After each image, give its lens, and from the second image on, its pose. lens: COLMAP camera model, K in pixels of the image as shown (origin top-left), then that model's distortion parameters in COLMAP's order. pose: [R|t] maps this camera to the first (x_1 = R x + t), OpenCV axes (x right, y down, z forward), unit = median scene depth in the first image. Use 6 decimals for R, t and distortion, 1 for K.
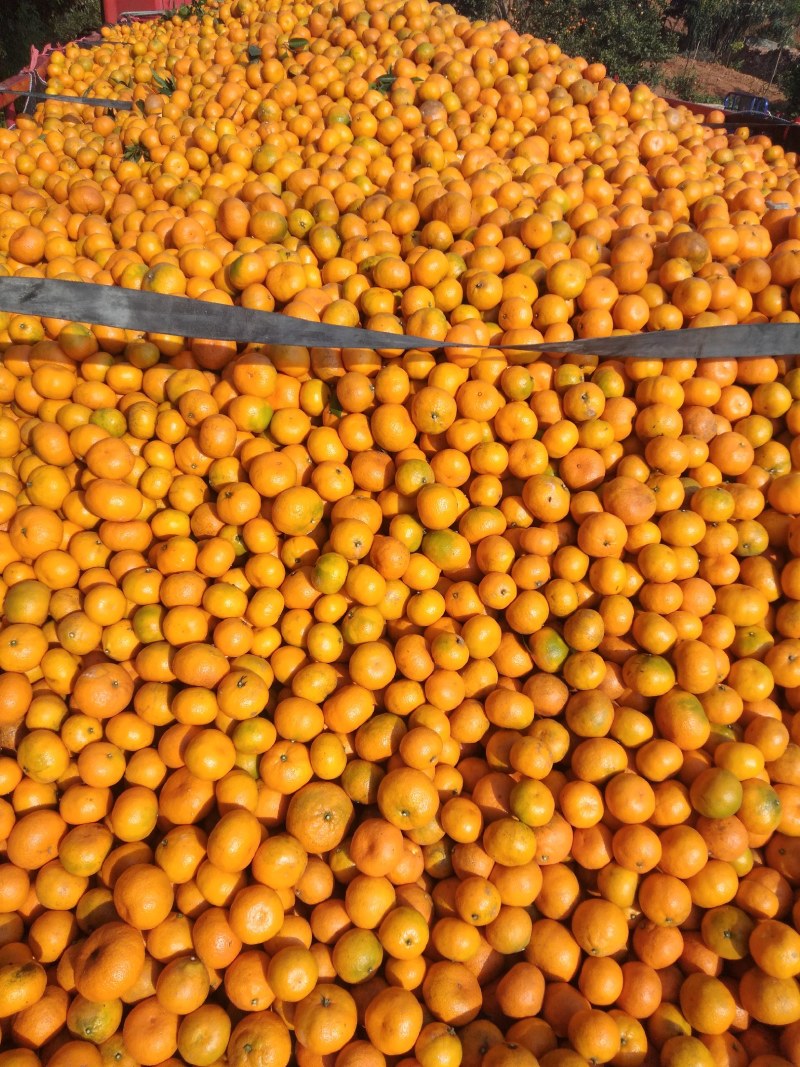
lens RADIAL K [[760.3, 0, 400.0], [0, 760.3, 533.5], [0, 0, 1]] dist [0.096048, -0.181984]
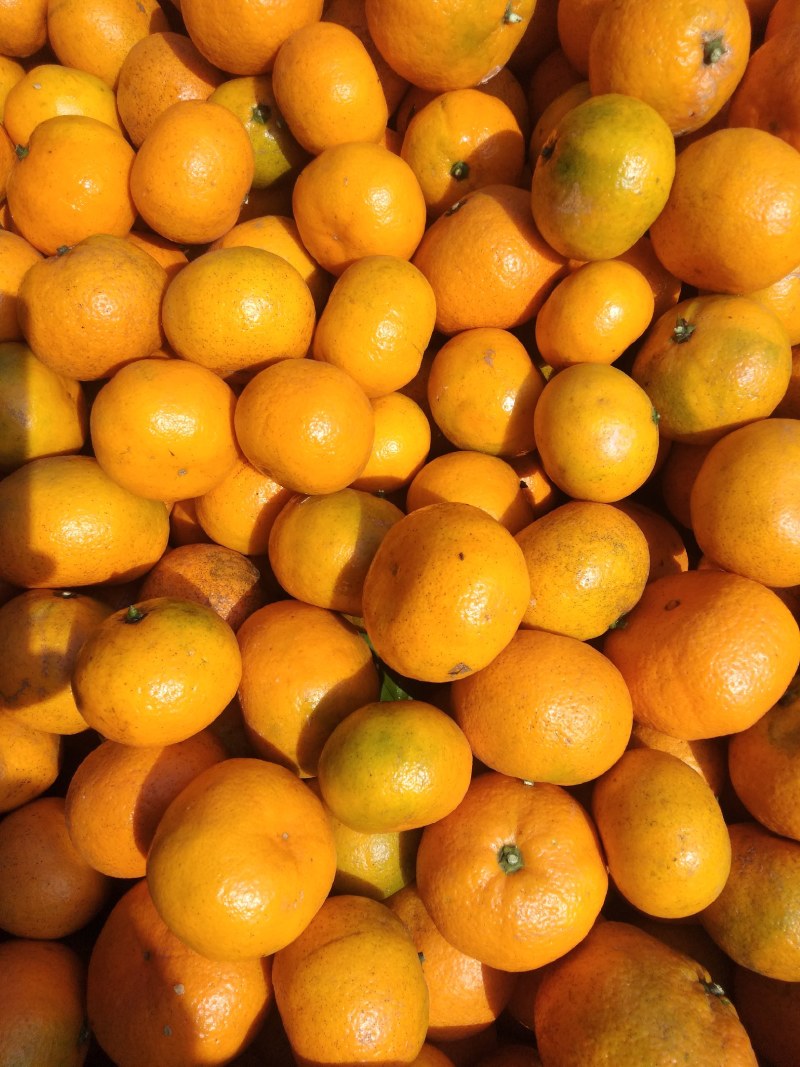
lens RADIAL K [[760.3, 0, 400.0], [0, 760.3, 533.5], [0, 0, 1]] dist [0.096048, -0.181984]
pose [[0.996565, -0.055990, -0.061024, -0.153631], [0.068875, 0.969489, 0.235259, 0.105410], [0.045990, -0.238654, 0.970015, 0.698381]]
